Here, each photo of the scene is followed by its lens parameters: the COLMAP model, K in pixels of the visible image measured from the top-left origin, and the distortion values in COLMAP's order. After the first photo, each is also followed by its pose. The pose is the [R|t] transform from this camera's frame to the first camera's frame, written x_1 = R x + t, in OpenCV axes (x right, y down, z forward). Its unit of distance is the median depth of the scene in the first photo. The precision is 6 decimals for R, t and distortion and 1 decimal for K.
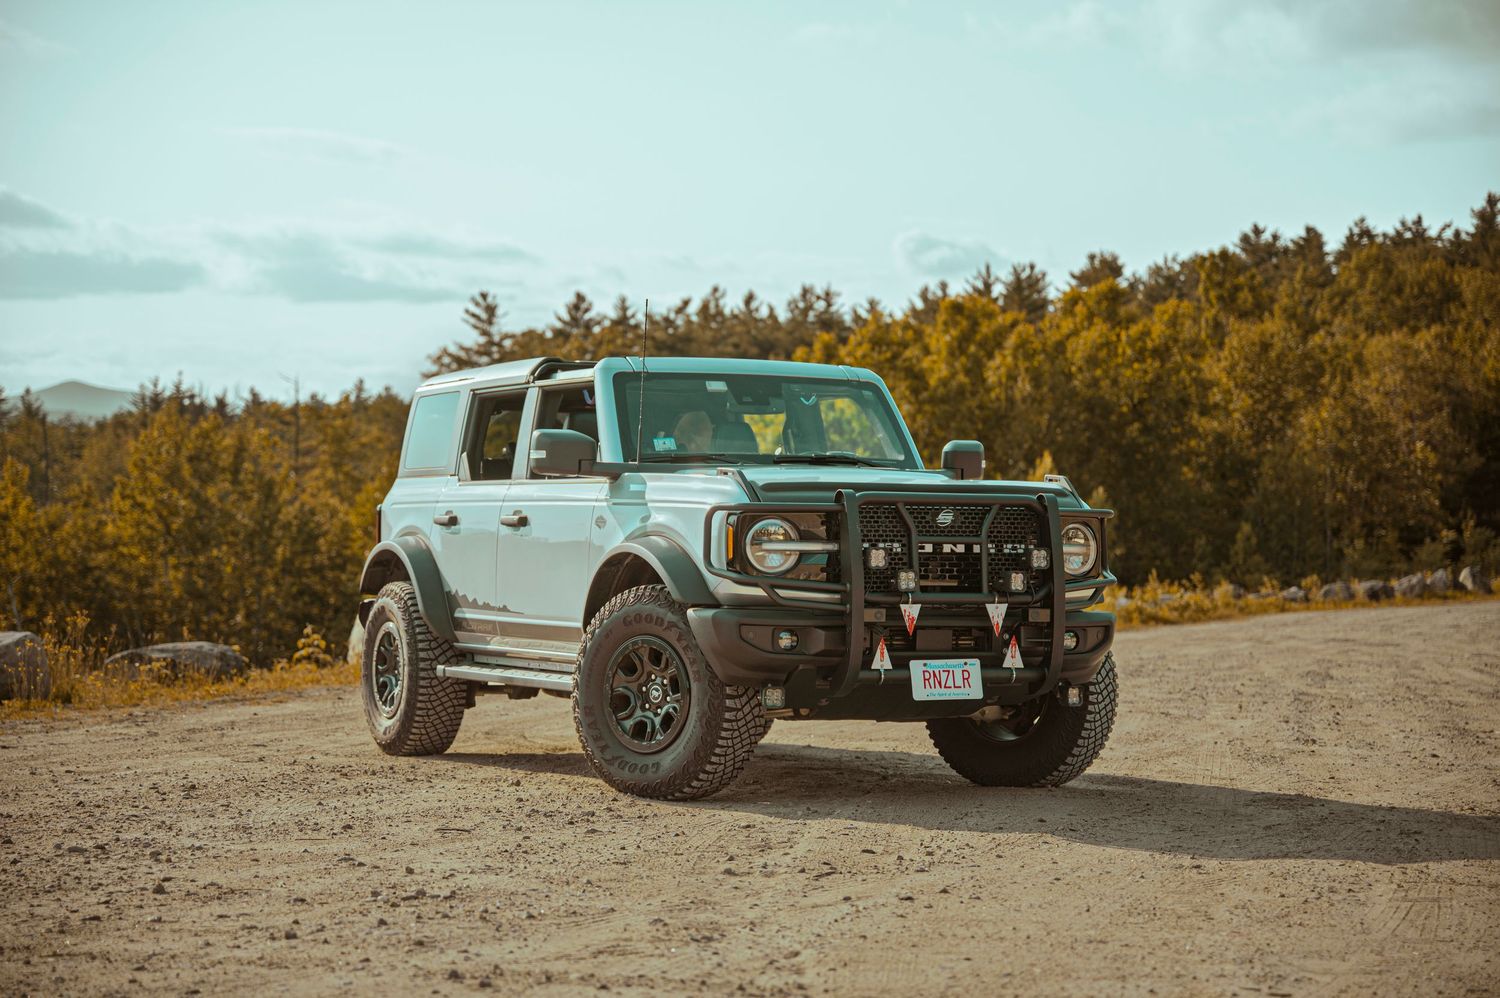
lens RADIAL K [[2874.8, 0, 750.4], [0, 2874.8, 498.9], [0, 0, 1]] dist [0.470536, 0.000000]
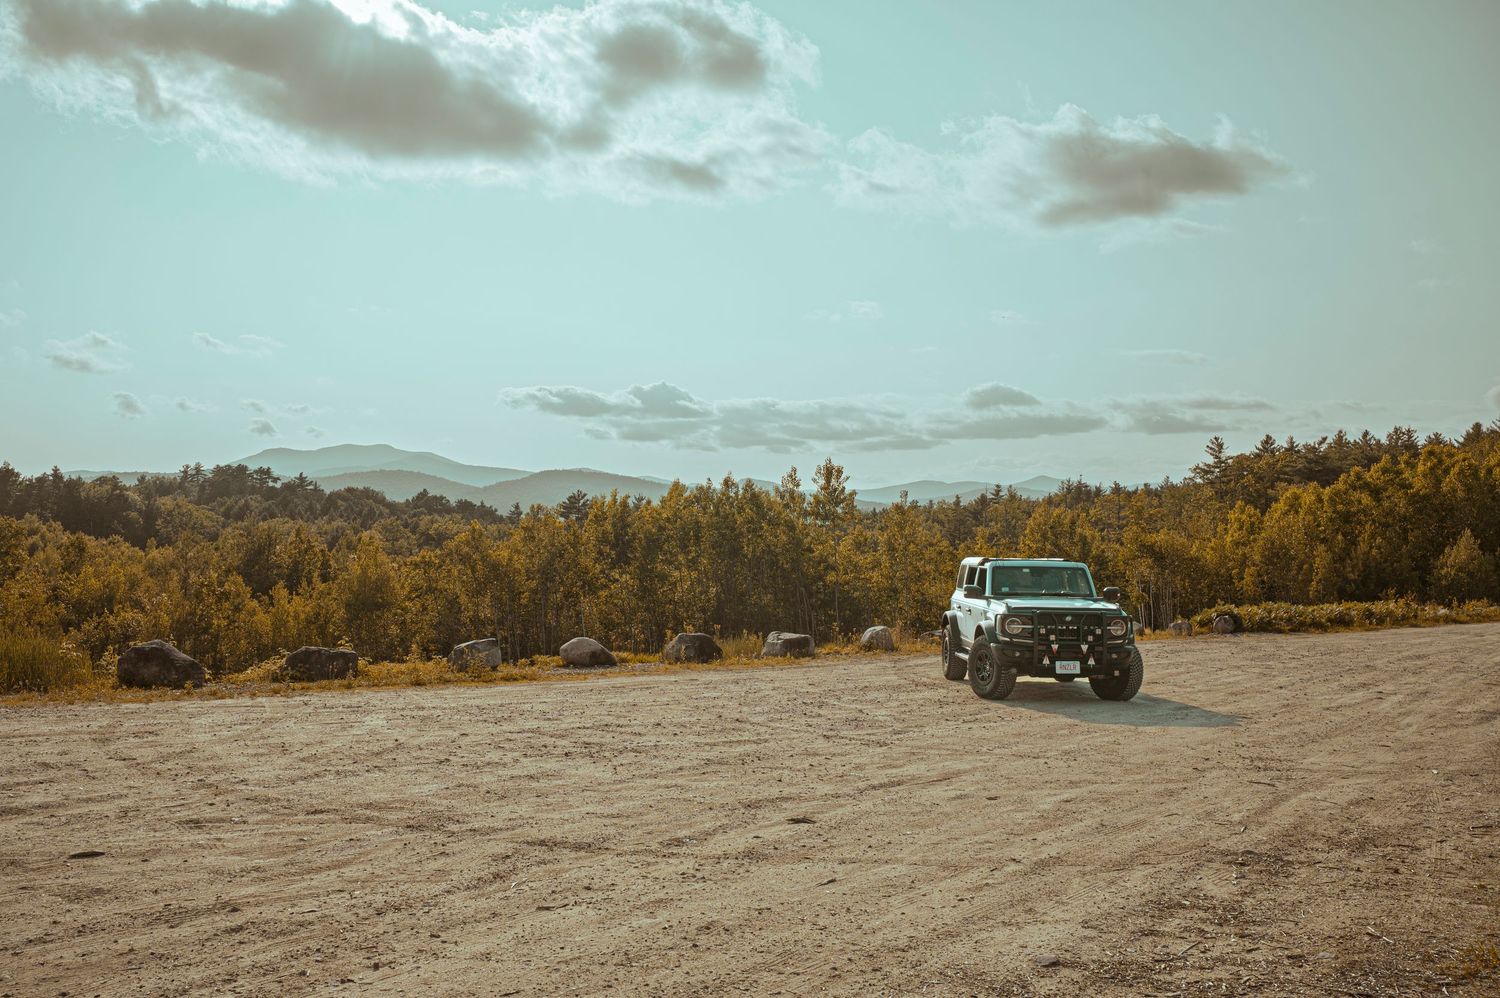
lens RADIAL K [[1400.8, 0, 747.6], [0, 1400.8, 500.2], [0, 0, 1]] dist [0.006988, 0.000000]
pose [[0.905520, -0.008370, -0.424221, 0.343863], [-0.000224, 0.999796, -0.020204, -0.079490], [0.424303, 0.018390, 0.905333, -0.509790]]
